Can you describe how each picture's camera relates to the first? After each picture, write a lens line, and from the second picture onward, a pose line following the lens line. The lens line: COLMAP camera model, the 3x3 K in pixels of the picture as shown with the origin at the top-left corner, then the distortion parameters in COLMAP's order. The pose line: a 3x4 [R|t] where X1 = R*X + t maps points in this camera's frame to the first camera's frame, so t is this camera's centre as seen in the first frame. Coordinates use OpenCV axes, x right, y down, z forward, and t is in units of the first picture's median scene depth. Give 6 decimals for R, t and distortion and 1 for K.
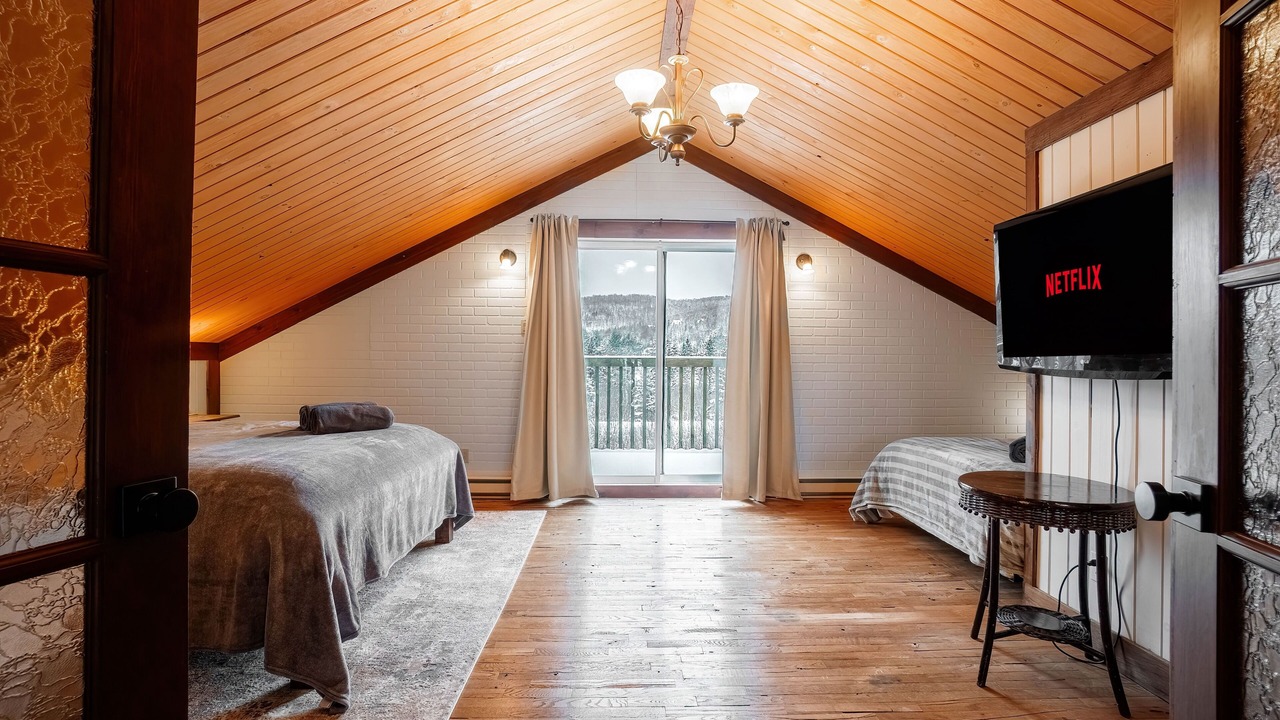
lens RADIAL K [[613.7, 0, 713.8], [0, 613.7, 354.9], [0, 0, 1]] dist [-0.001032, 0.028813]
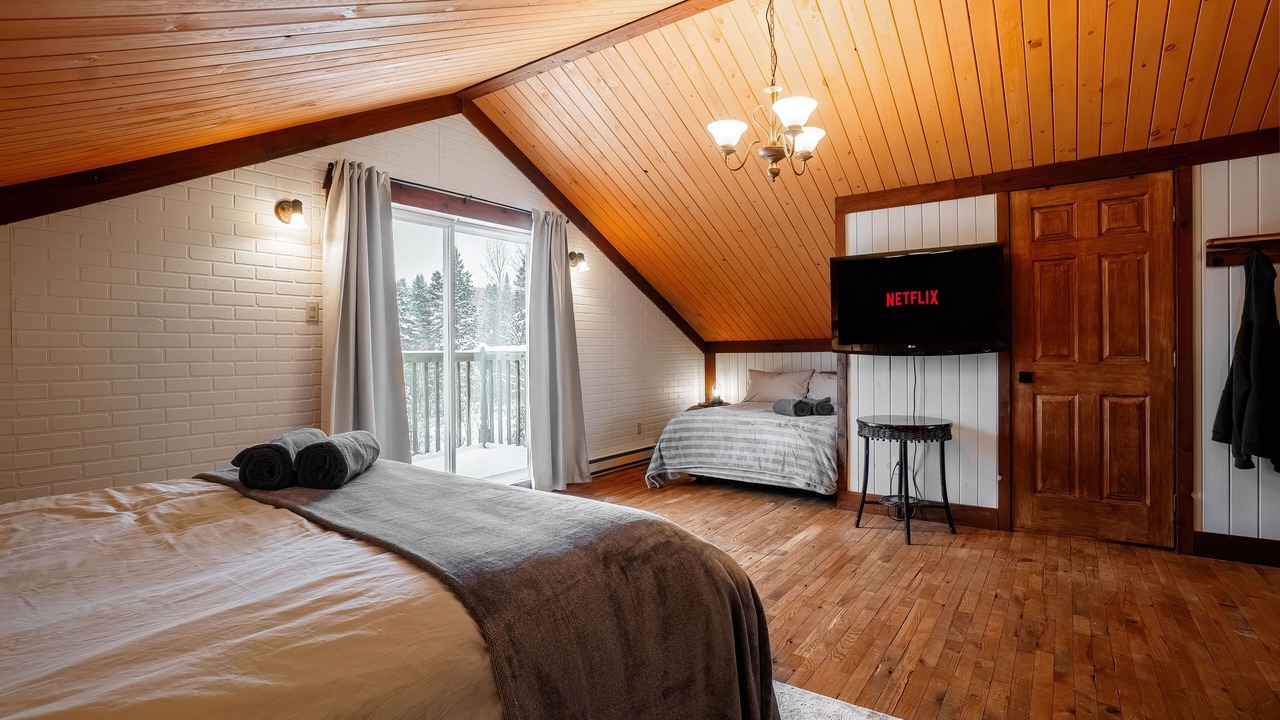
lens RADIAL K [[575.2, 0, 640.1], [0, 575.2, 357.5], [0, 0, 1]] dist [-0.065632, 0.022645]
pose [[0.667988, -0.019726, 0.743911, -0.892174], [0.011678, 0.999803, 0.016025, 0.008165], [-0.744081, -0.002017, 0.668087, 0.420222]]
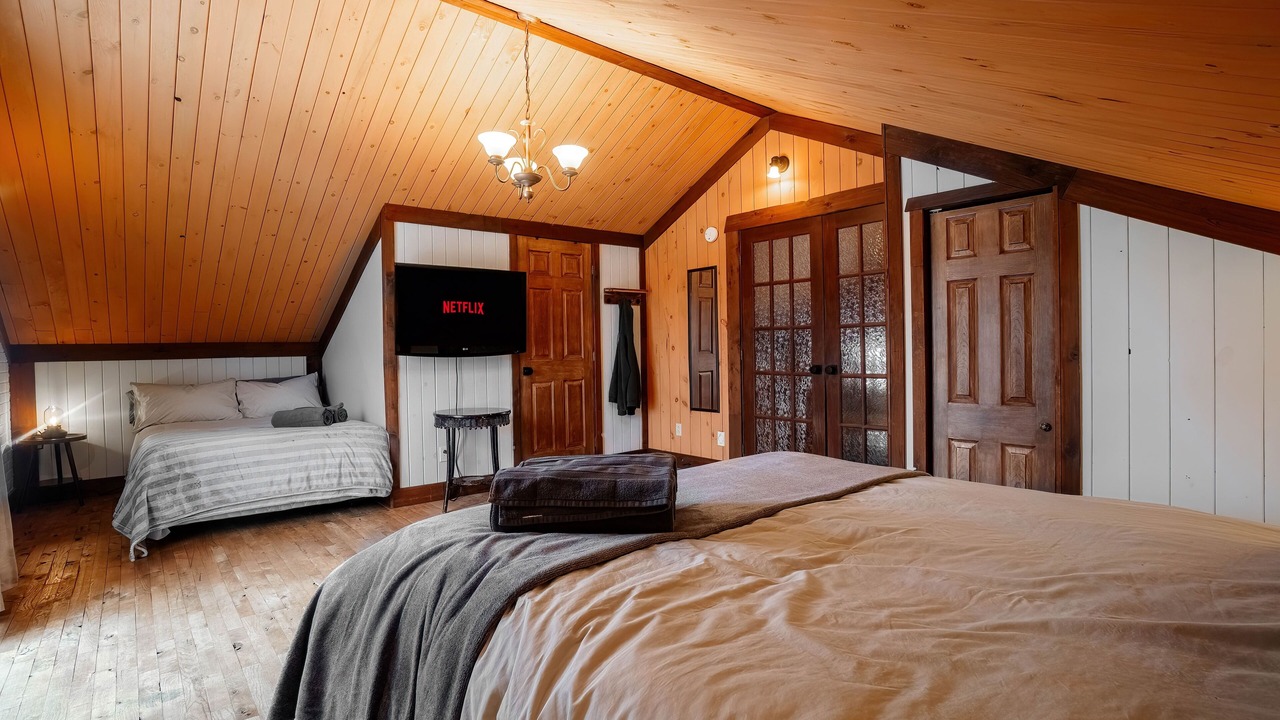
lens RADIAL K [[575.2, 0, 640.1], [0, 575.2, 357.5], [0, 0, 1]] dist [-0.065632, 0.022645]
pose [[-0.542285, -0.006030, 0.840173, -1.060477], [0.013027, 0.999794, 0.015583, 0.017111], [-0.840094, 0.019395, -0.542094, 1.254789]]
